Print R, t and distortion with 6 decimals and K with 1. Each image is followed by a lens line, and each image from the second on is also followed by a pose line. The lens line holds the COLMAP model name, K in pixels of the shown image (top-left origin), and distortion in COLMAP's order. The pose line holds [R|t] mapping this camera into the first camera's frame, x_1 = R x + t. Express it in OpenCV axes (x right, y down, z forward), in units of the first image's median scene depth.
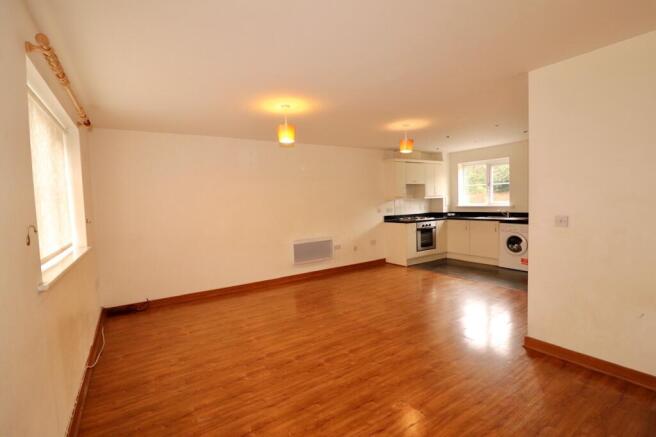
lens RADIAL K [[306.5, 0, 328.0], [0, 306.5, 218.5], [0, 0, 1]] dist [-0.002076, -0.000734]
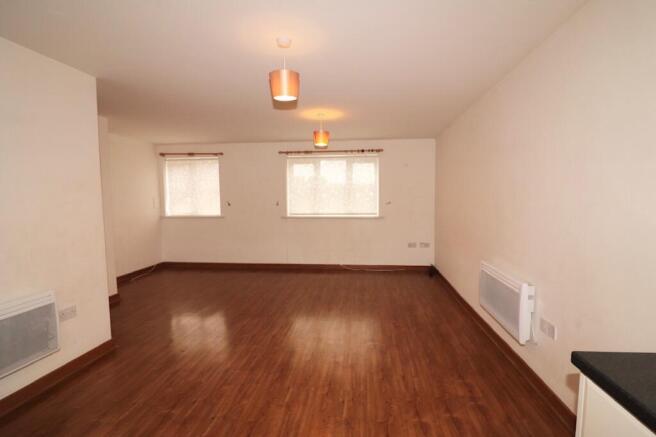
lens RADIAL K [[322.5, 0, 328.0], [0, 322.5, 218.5], [0, 0, 1]] dist [-0.001427, -0.000274]
pose [[-0.642574, 0.080273, -0.762007, 0.834175], [-0.013836, 0.993119, 0.116288, -0.110790], [0.766099, 0.085267, -0.637042, 1.894219]]
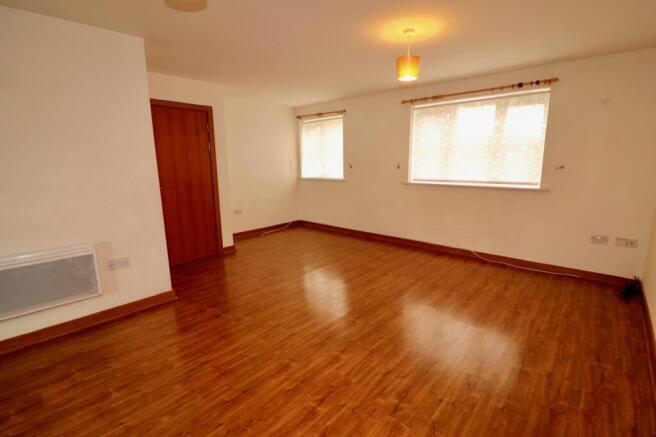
lens RADIAL K [[306.5, 0, 328.0], [0, 306.5, 218.5], [0, 0, 1]] dist [-0.002076, -0.000734]
pose [[-0.967875, 0.078647, -0.238813, 0.295666], [0.021000, 0.971787, 0.234922, -0.086999], [0.250552, 0.222360, -0.942221, 1.837529]]
